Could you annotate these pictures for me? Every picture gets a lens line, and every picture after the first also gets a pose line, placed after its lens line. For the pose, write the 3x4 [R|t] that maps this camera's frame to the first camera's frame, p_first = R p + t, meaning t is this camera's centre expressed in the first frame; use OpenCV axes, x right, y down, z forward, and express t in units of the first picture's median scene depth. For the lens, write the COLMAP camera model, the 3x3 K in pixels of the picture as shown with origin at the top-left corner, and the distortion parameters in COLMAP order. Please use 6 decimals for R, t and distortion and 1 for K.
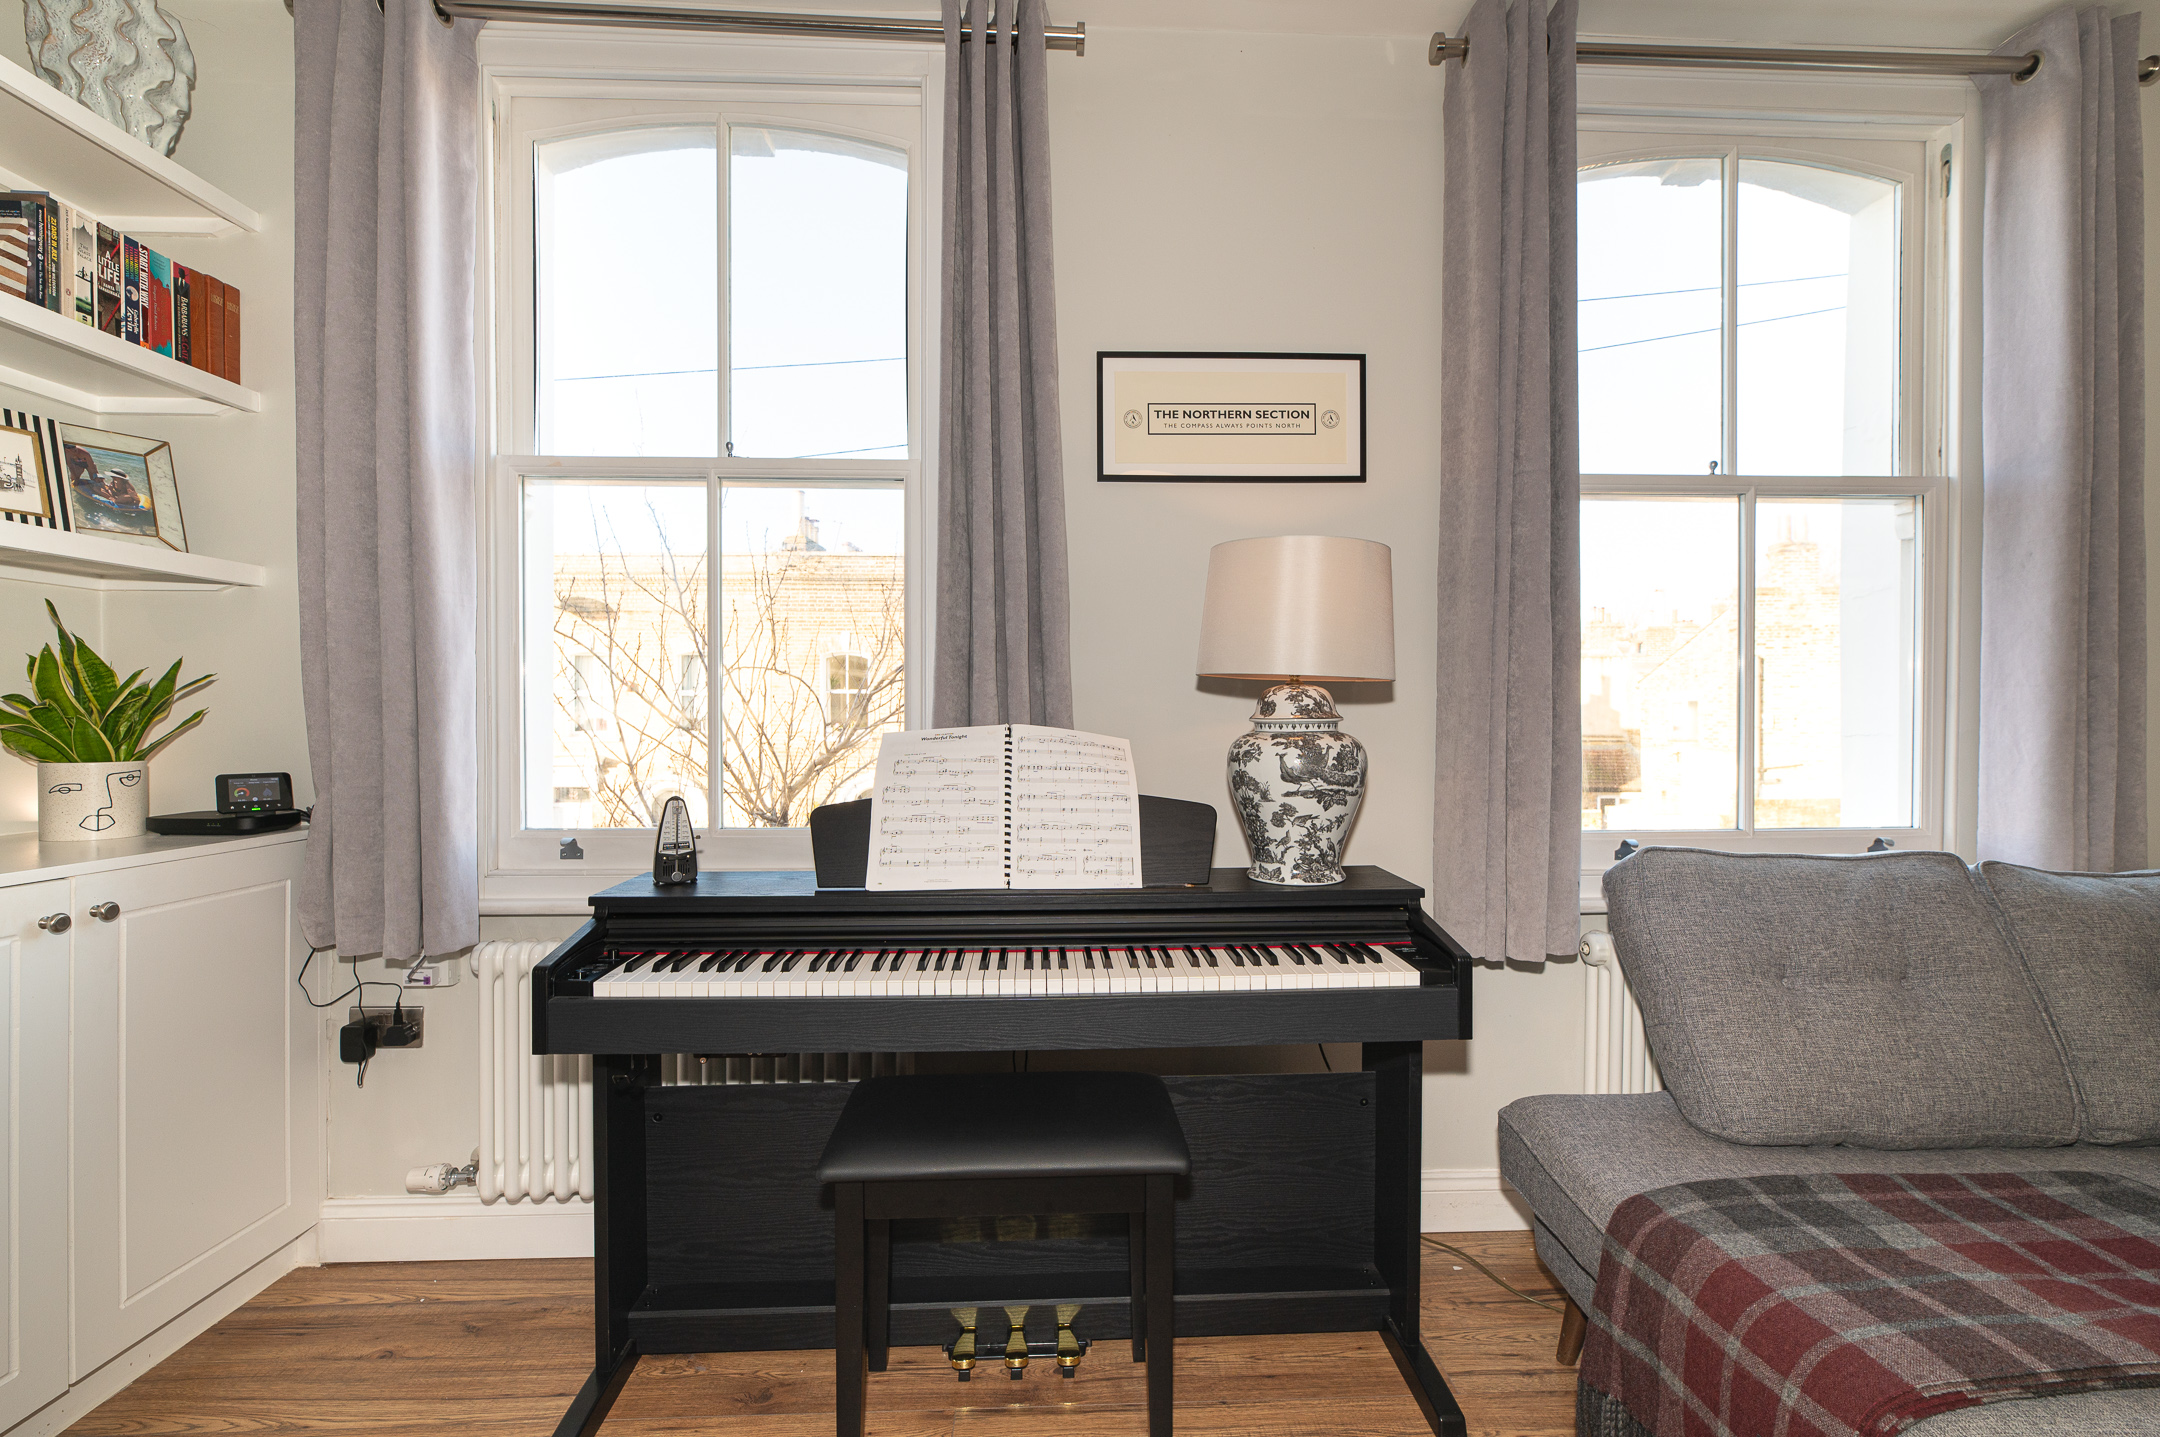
lens RADIAL K [[935.0, 0, 1078.0], [0, 935.0, 728.4], [0, 0, 1]] dist [-0.000292, -0.000247]
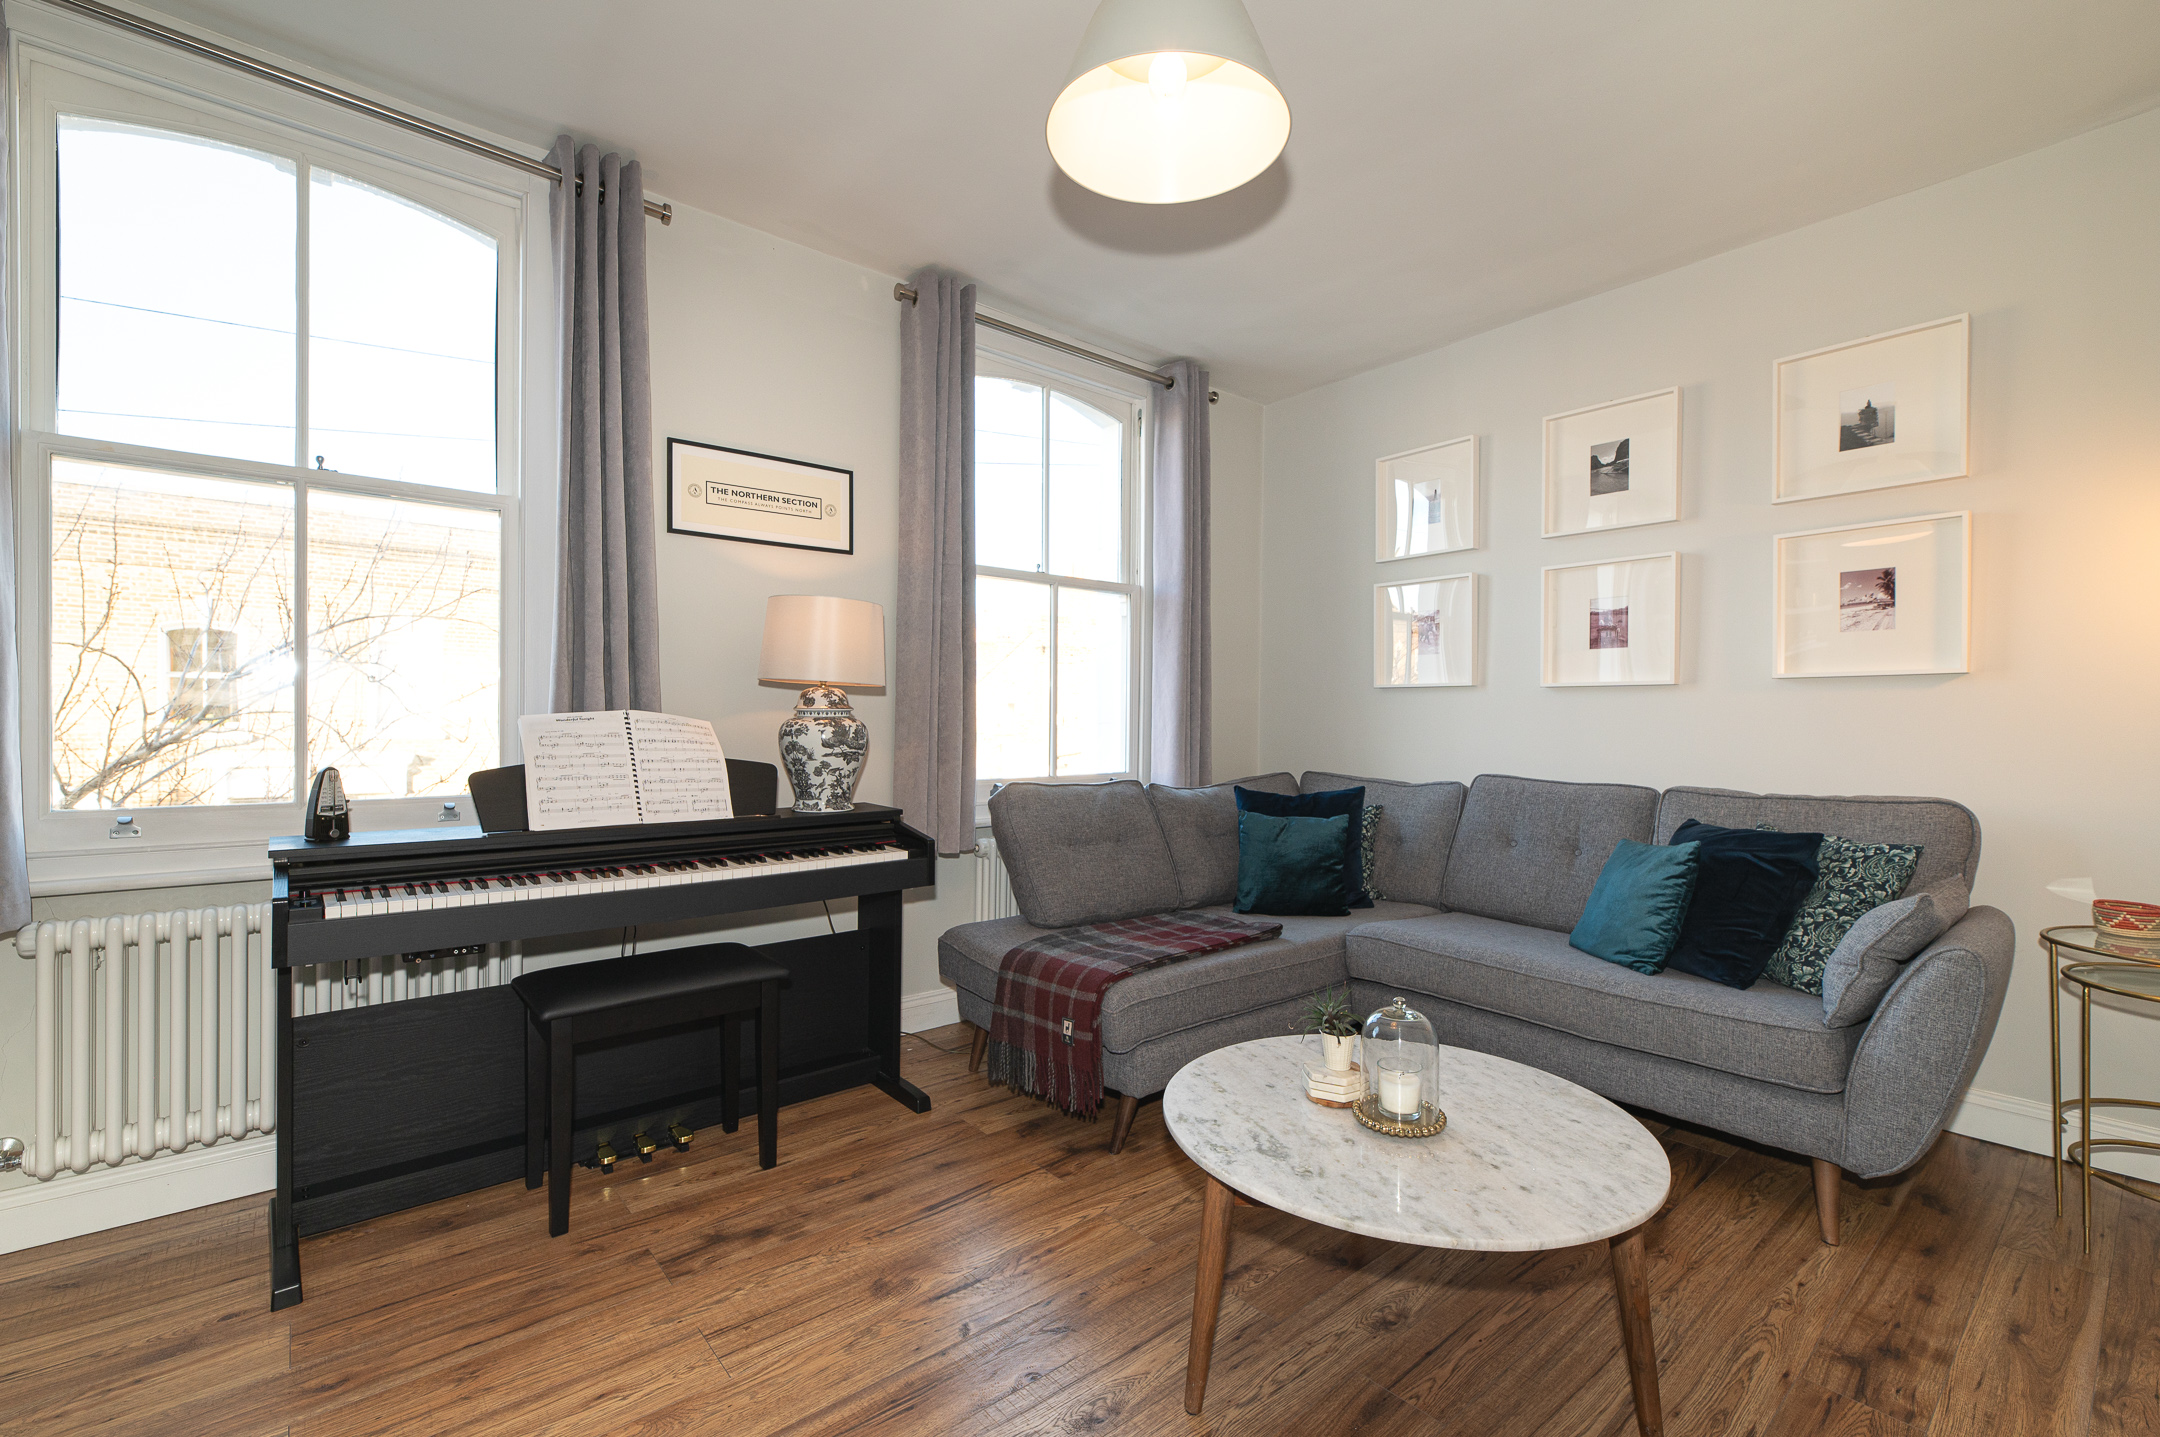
lens RADIAL K [[935.0, 0, 1078.0], [0, 935.0, 728.4], [0, 0, 1]] dist [-0.000292, -0.000247]
pose [[0.792287, -0.000062, 0.610149, -0.391711], [-0.001322, 0.999997, 0.001818, 0.019500], [-0.610147, -0.002246, 0.792285, -0.512498]]
